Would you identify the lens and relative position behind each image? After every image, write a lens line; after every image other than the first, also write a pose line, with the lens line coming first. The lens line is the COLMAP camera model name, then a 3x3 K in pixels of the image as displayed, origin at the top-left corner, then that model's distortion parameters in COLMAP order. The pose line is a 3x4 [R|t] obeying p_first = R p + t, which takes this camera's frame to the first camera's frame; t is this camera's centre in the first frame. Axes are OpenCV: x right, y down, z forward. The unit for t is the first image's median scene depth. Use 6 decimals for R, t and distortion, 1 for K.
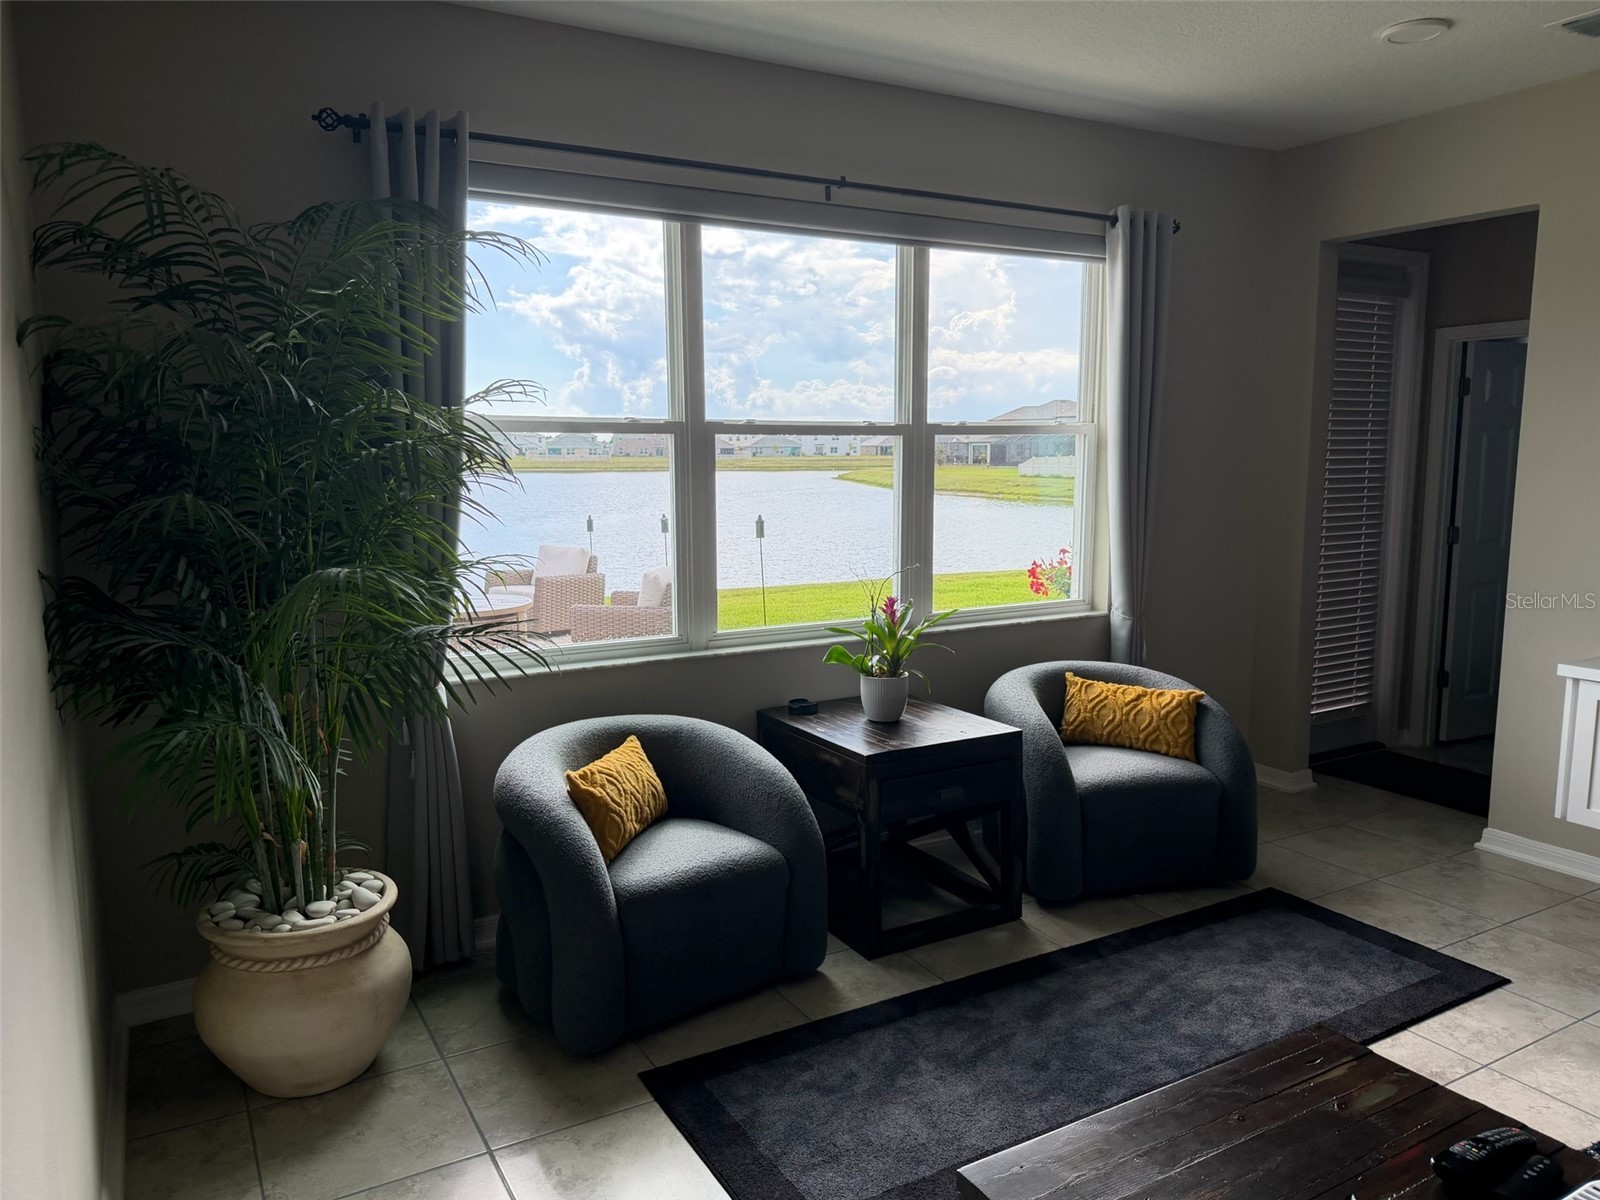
lens RADIAL K [[1127.2, 0, 806.1], [0, 1127.2, 604.7], [0, 0, 1]] dist [0.022492, -0.031350]
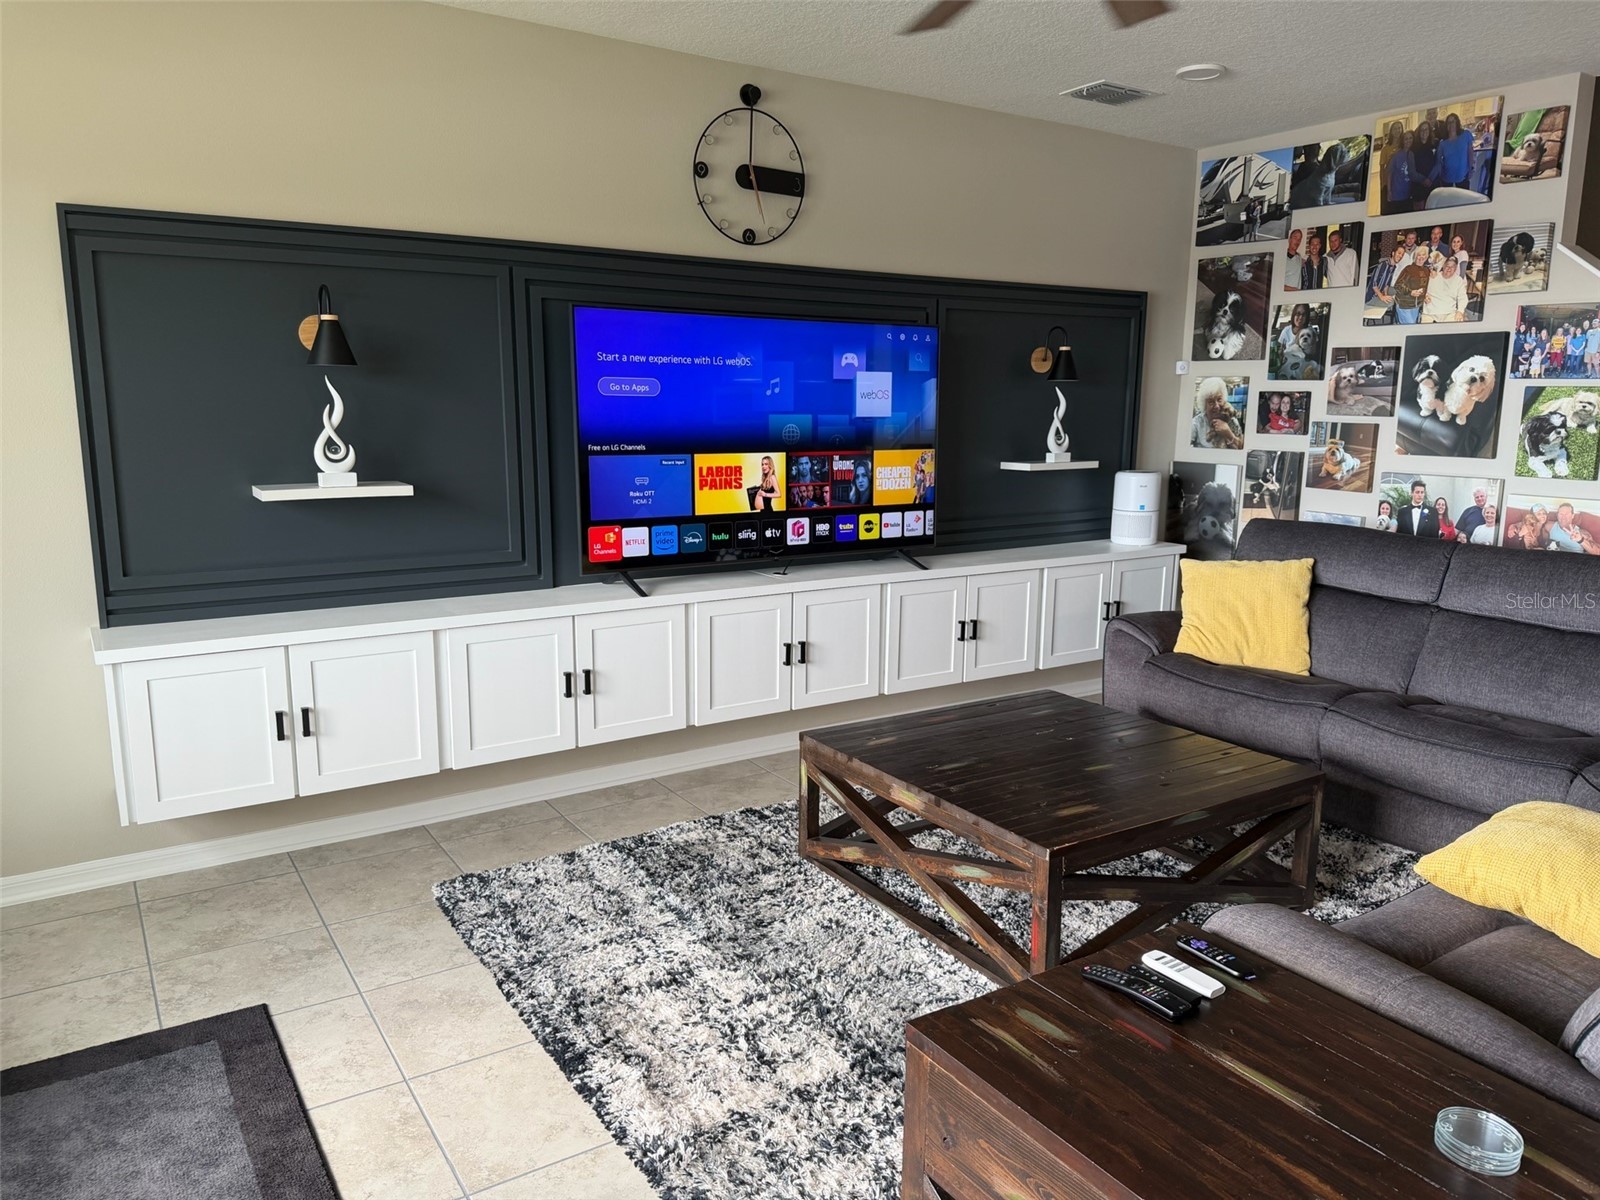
lens RADIAL K [[1127.2, 0, 799.4], [0, 1127.2, 604.9], [0, 0, 1]] dist [0.022492, -0.031350]
pose [[-0.045331, -0.177239, 0.983123, -0.282432], [0.133503, 0.974233, 0.181791, -0.101953], [-0.990011, 0.139490, -0.020501, 0.773258]]
